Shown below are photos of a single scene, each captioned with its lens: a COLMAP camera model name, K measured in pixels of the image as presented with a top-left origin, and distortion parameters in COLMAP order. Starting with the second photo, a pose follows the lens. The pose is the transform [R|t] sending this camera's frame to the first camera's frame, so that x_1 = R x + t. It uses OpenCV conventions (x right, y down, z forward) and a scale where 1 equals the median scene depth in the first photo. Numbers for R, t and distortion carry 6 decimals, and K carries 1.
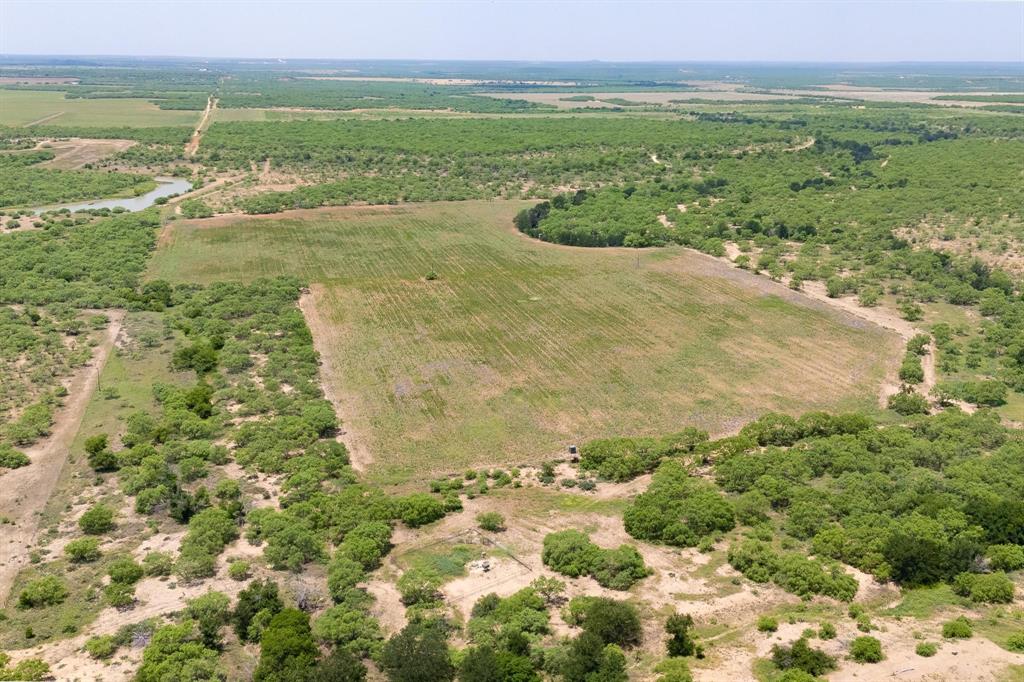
lens RADIAL K [[905.1, 0, 512.7], [0, 905.1, 344.1], [0, 0, 1]] dist [0.072220, -0.067713]
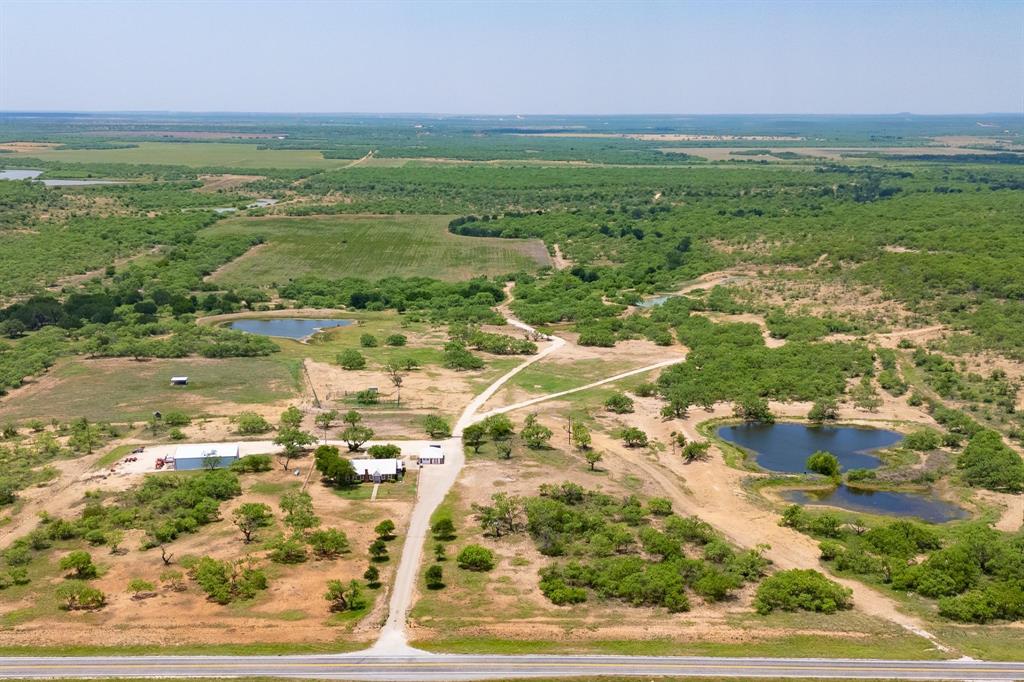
lens RADIAL K [[1121.3, 0, 512.8], [0, 1121.3, 340.9], [0, 0, 1]] dist [0.107526, 0.000000]
pose [[0.962826, 0.051238, -0.265219, 0.186462], [-0.078604, 0.992501, -0.093612, 0.067051], [0.258433, 0.110980, 0.959633, -0.212776]]
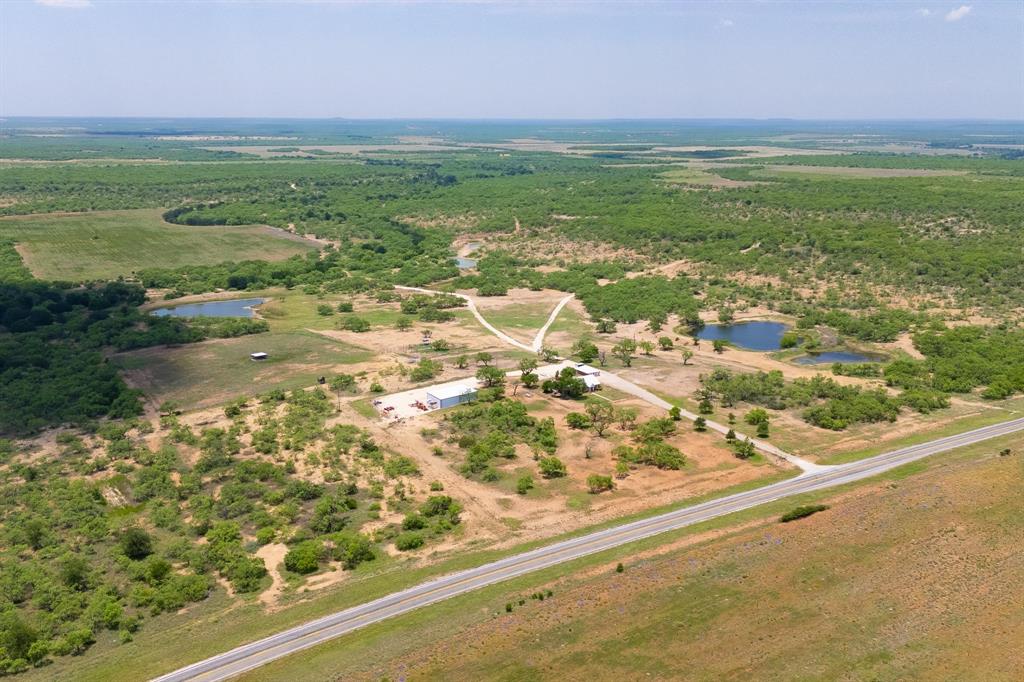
lens RADIAL K [[905.1, 0, 516.4], [0, 905.1, 337.9], [0, 0, 1]] dist [0.072220, -0.067713]
pose [[0.966059, -0.066766, 0.249543, 0.061254], [0.082622, 0.995138, -0.053601, 0.071425], [-0.244751, 0.072400, 0.966879, -0.233321]]
